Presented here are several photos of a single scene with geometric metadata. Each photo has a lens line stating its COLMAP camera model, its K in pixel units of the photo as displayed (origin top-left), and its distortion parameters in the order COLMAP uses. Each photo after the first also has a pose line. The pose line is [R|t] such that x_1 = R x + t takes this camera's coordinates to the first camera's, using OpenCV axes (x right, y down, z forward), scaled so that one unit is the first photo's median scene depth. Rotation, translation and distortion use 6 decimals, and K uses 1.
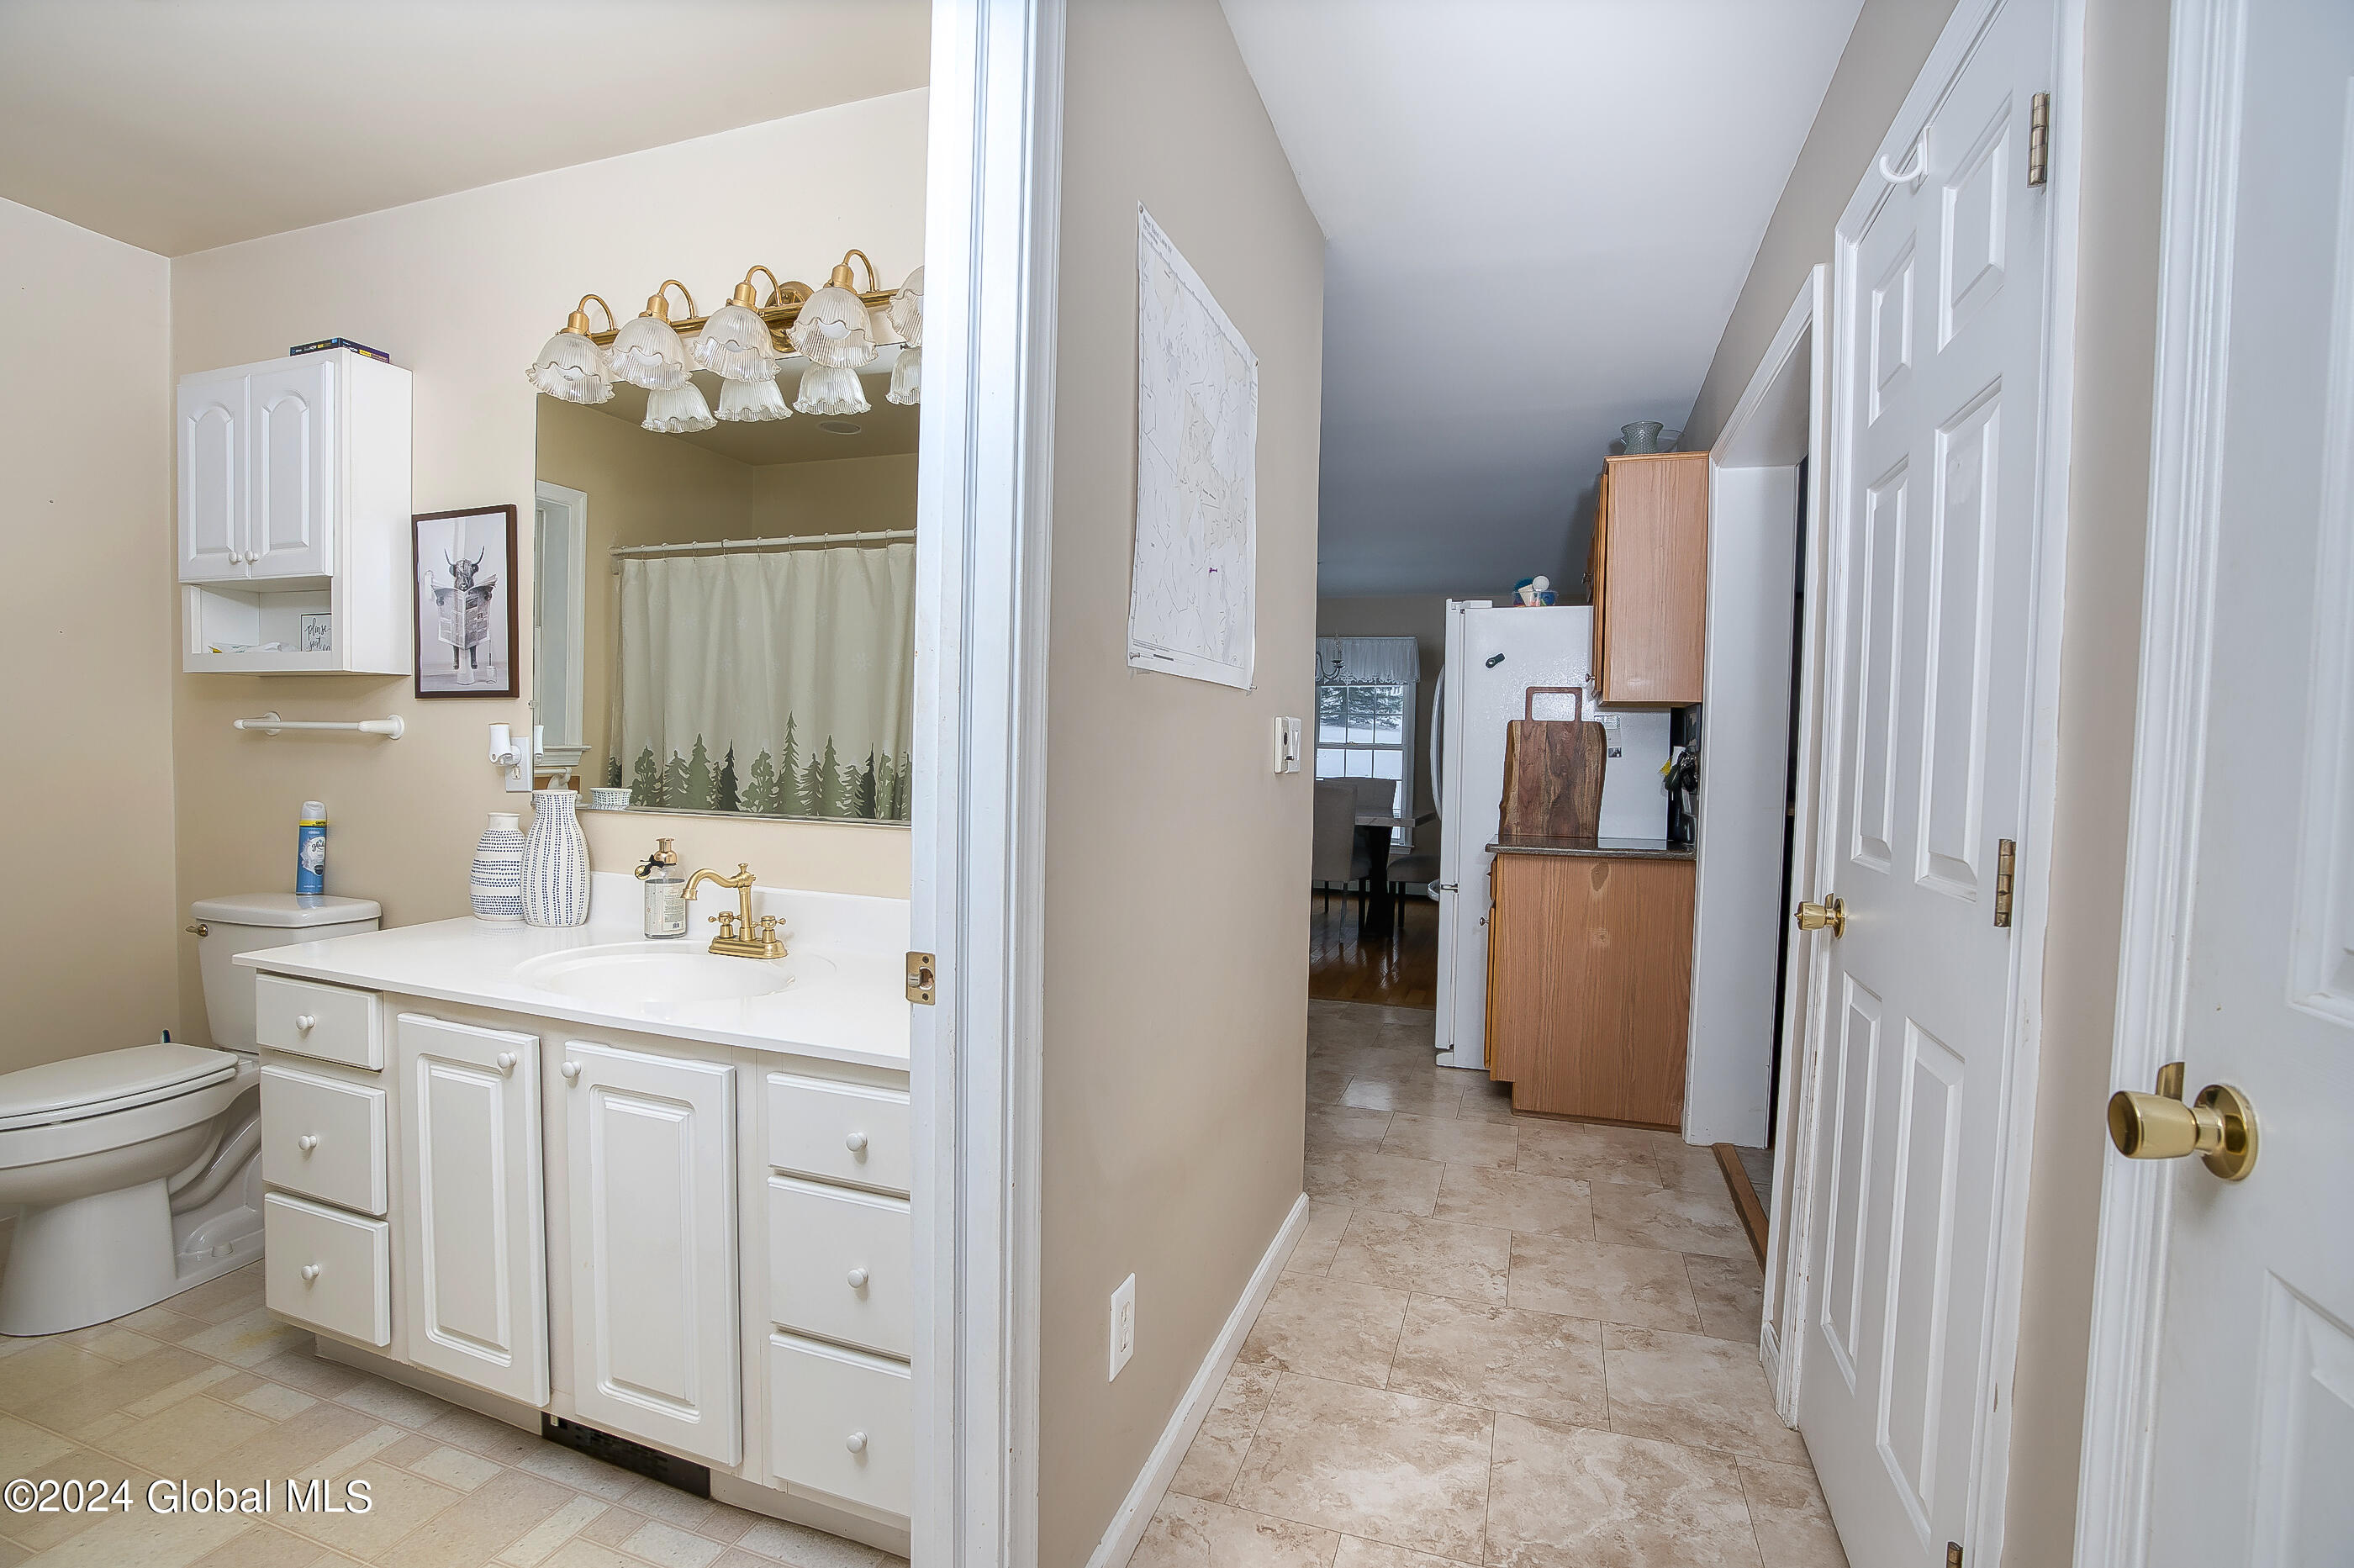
lens RADIAL K [[1073.9, 0, 1176.9], [0, 1073.9, 789.3], [0, 0, 1]] dist [-0.071345, 0.026285]
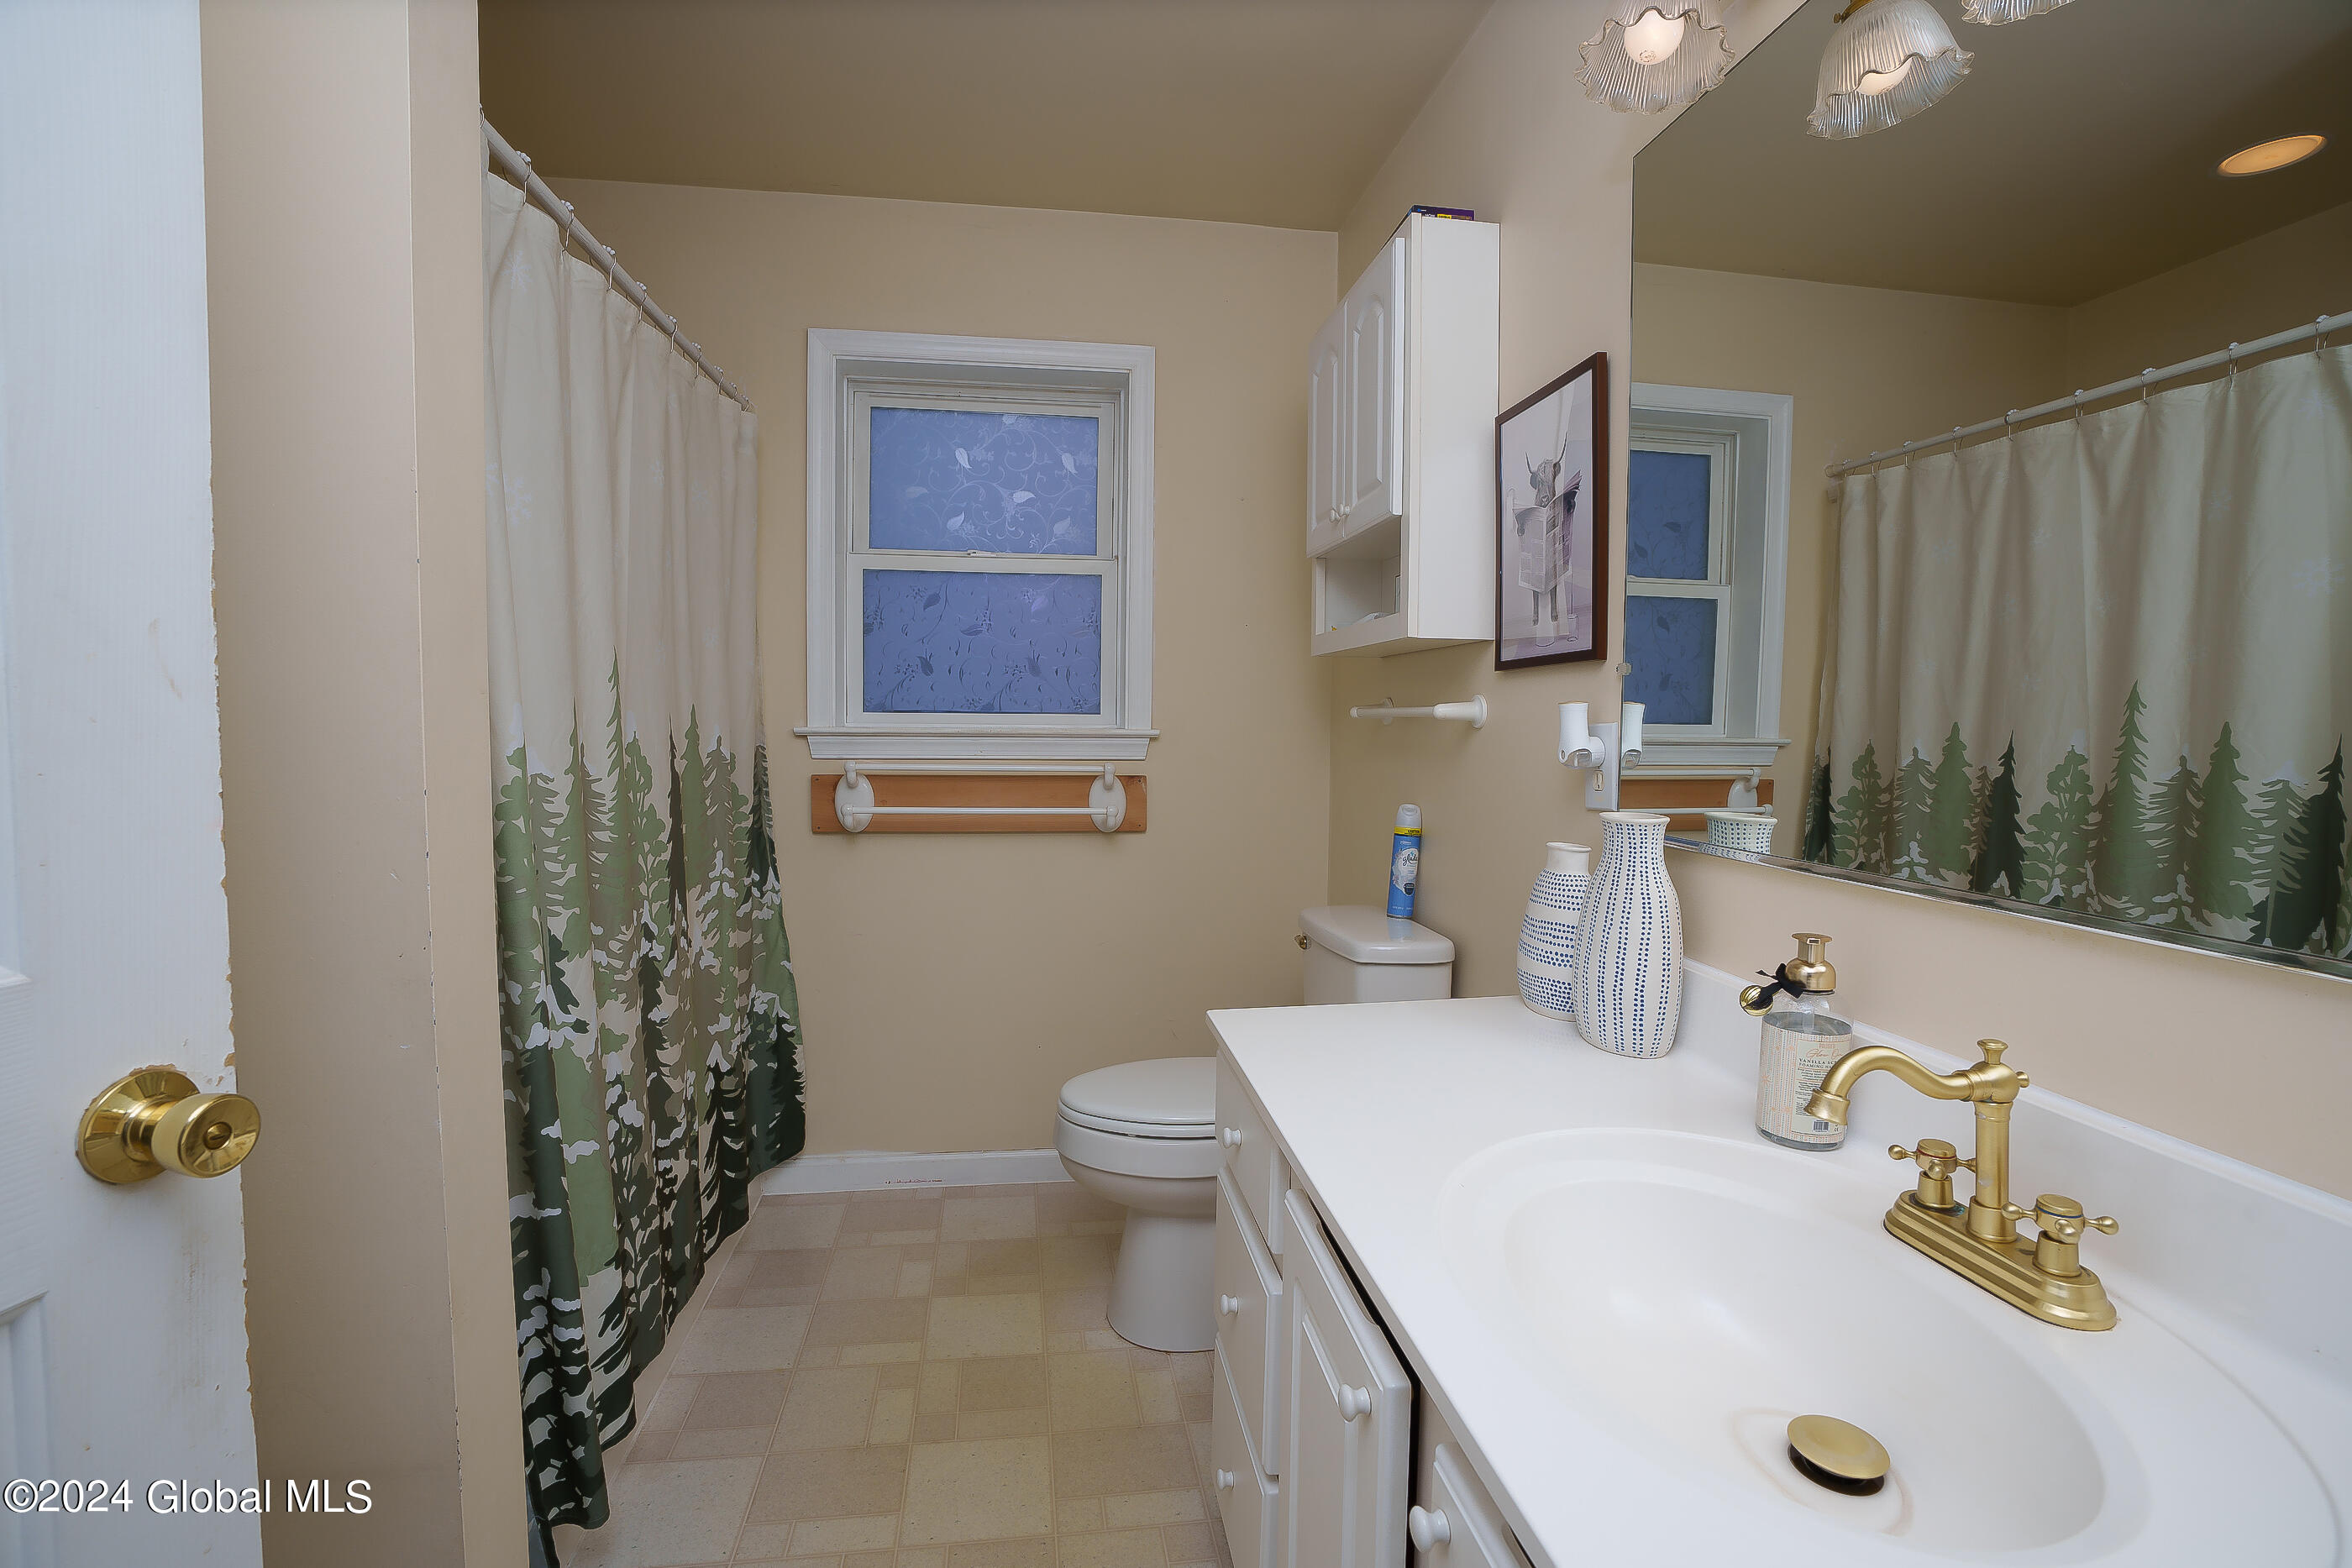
lens RADIAL K [[1046.9, 0, 1215.7], [0, 1046.9, 776.8], [0, 0, 1]] dist [-0.063929, 0.031524]
pose [[0.478371, 0.033381, -0.877523, -0.190150], [-0.039129, 0.999095, 0.016674, -0.018909], [0.877286, 0.026360, 0.479244, 0.490781]]
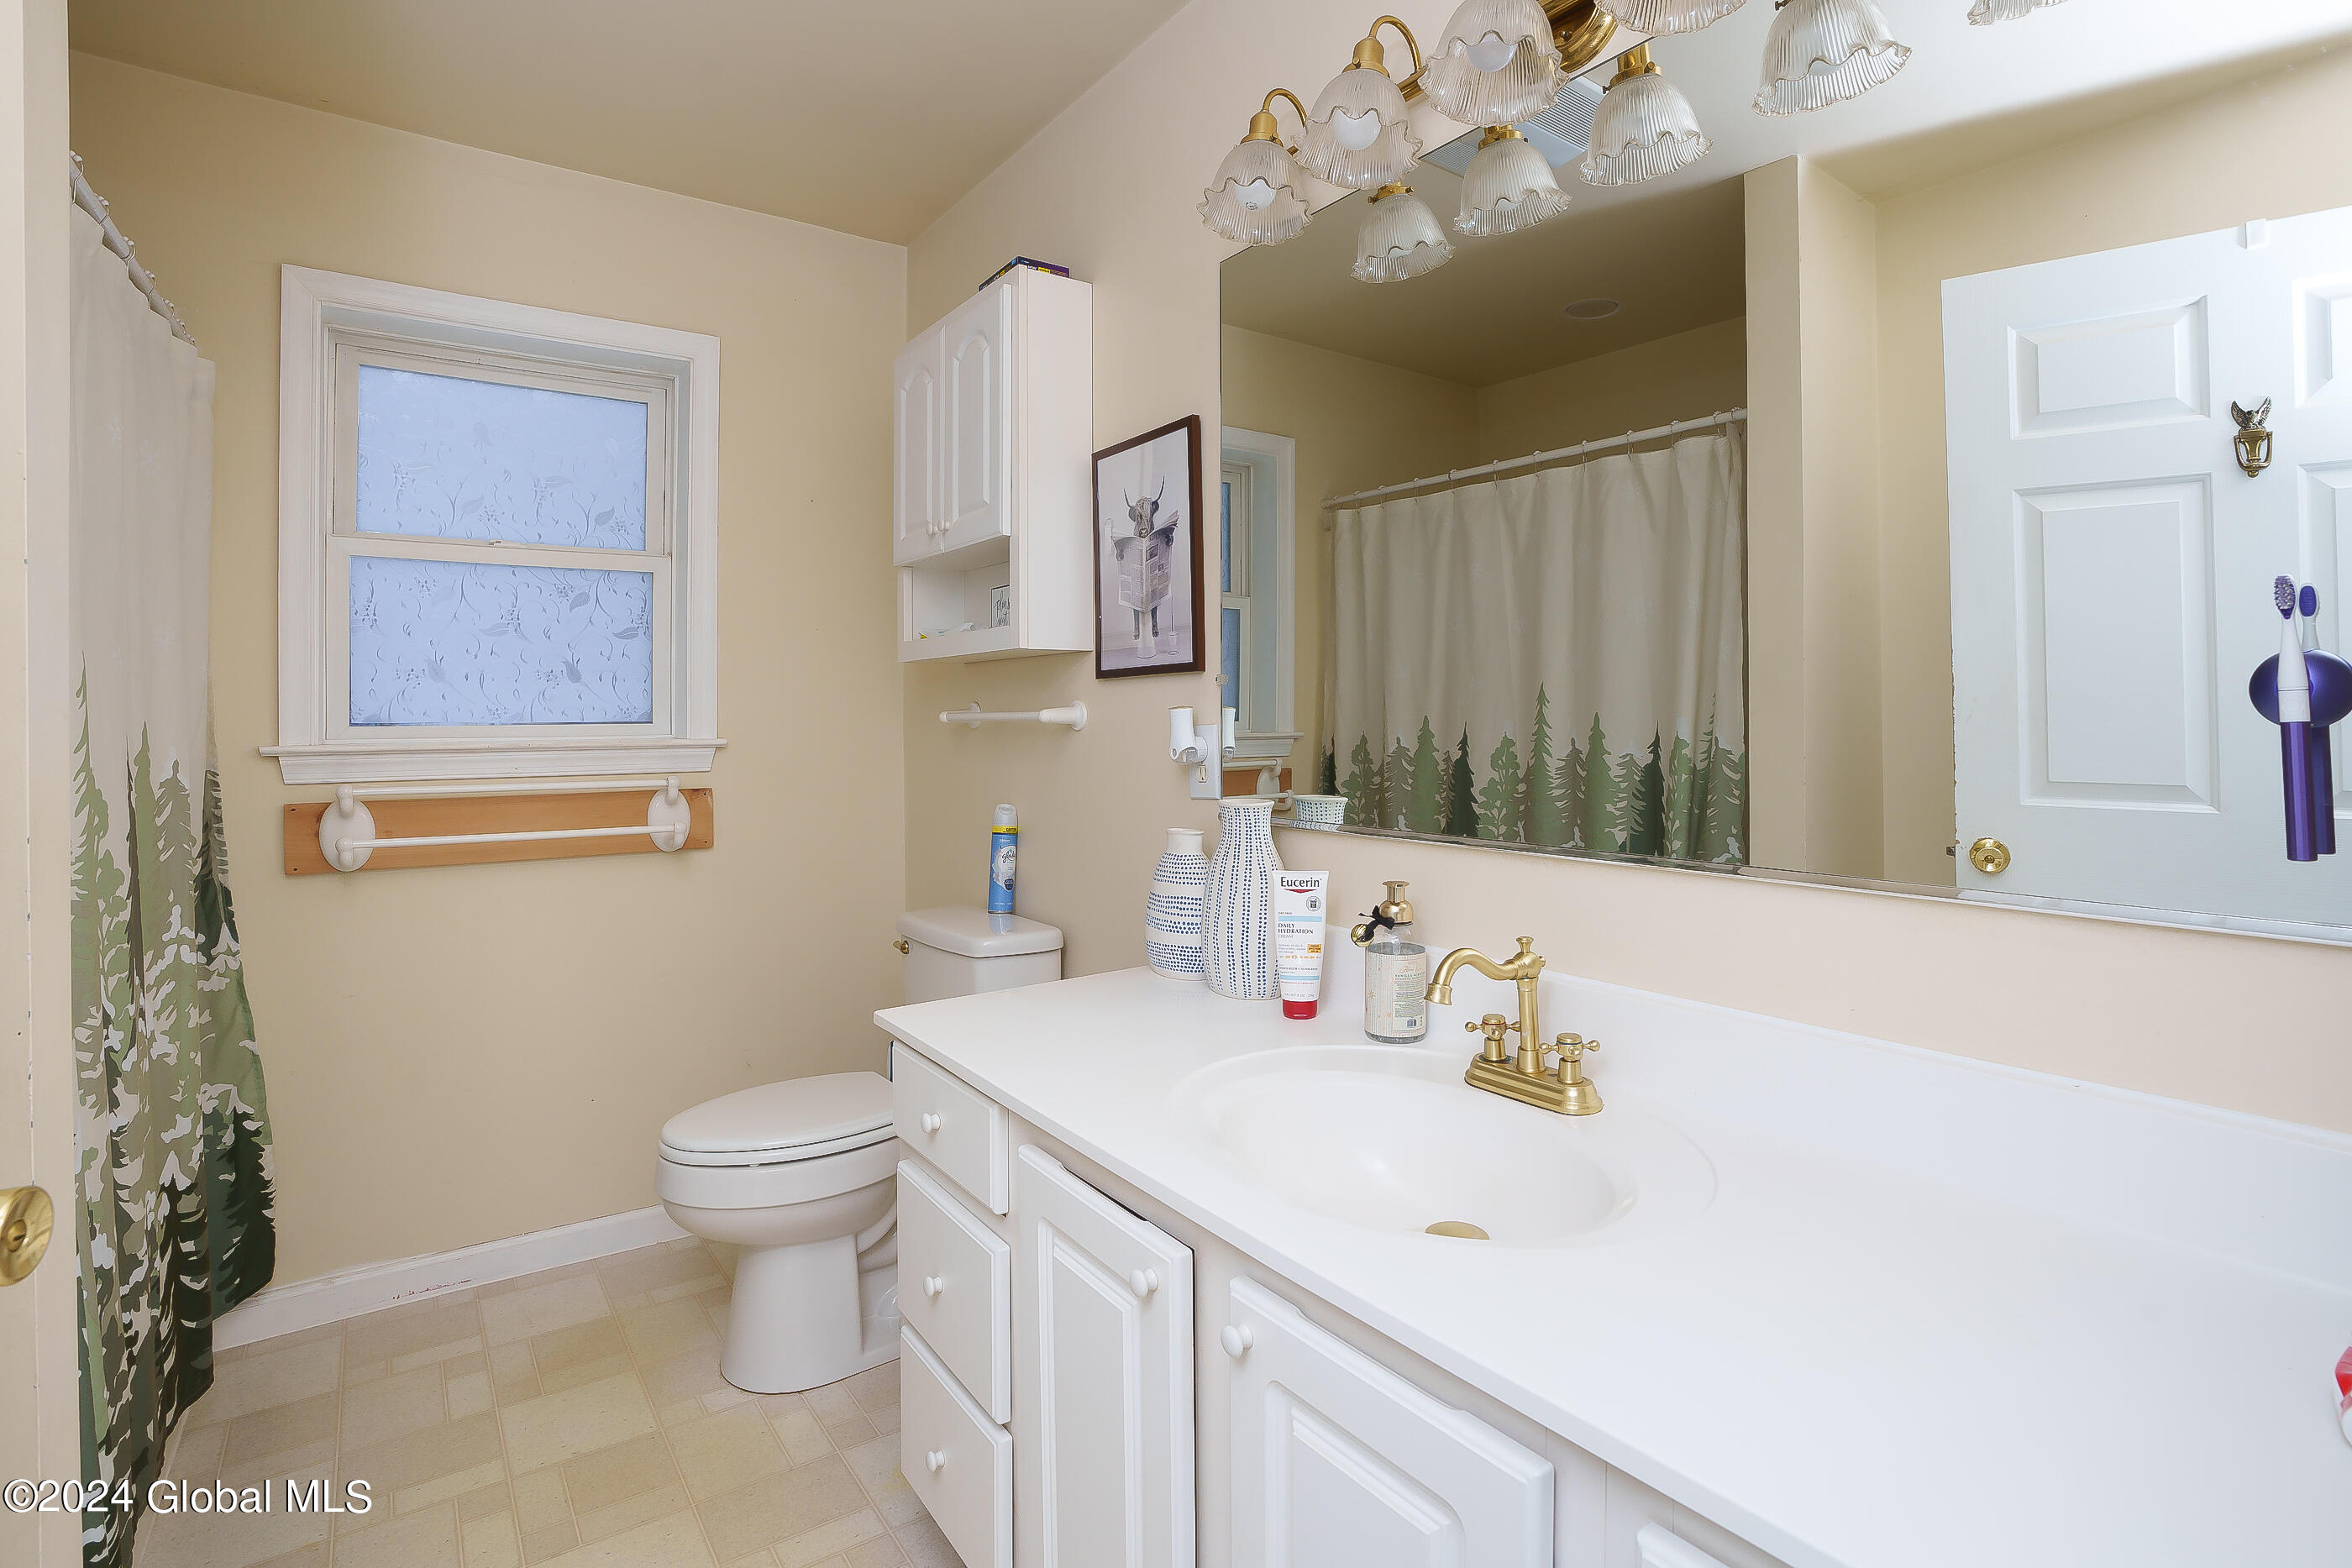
lens RADIAL K [[1116.2, 0, 1199.8], [0, 1116.2, 716.7], [0, 0, 1]] dist [-0.055734, 0.024891]
pose [[0.819620, -0.026846, -0.572279, -0.177367], [-0.001118, 0.998825, -0.048456, -0.017364], [0.572907, 0.040355, 0.818626, 0.347019]]
